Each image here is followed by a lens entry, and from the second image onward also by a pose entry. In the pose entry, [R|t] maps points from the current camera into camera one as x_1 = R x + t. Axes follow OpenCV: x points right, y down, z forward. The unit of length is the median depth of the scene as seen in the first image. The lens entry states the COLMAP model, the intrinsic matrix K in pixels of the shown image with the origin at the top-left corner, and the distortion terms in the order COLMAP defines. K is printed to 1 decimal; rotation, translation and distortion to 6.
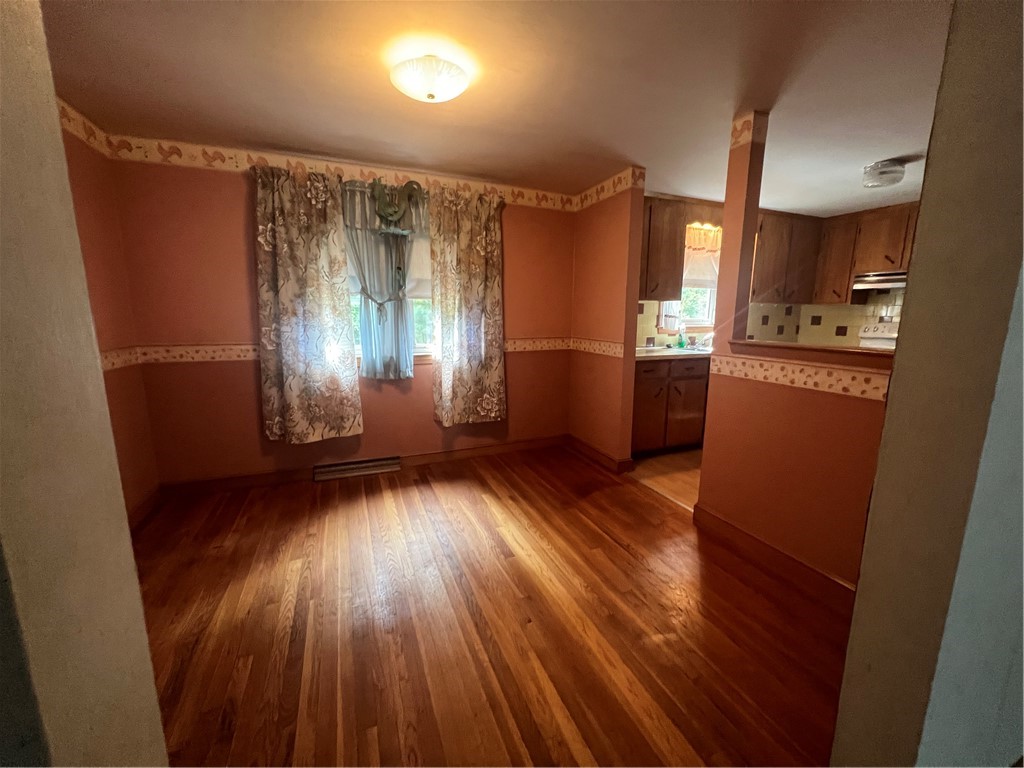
lens RADIAL K [[409.2, 0, 512.5], [0, 409.2, 386.5], [0, 0, 1]] dist [-0.001737, -0.000017]
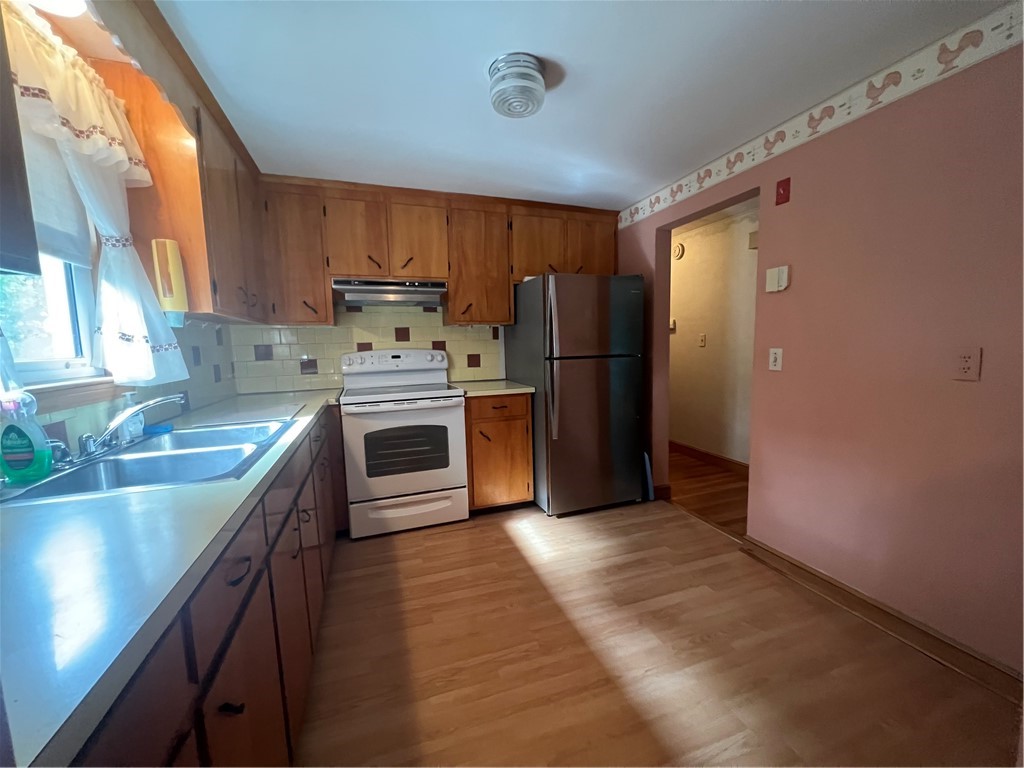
lens RADIAL K [[409.2, 0, 512.6], [0, 409.2, 386.4], [0, 0, 1]] dist [-0.001737, -0.000017]
pose [[0.061841, -0.116238, 0.991294, 0.279746], [0.201730, 0.974153, 0.101643, -0.164397], [-0.977487, 0.193688, 0.083691, 0.984186]]
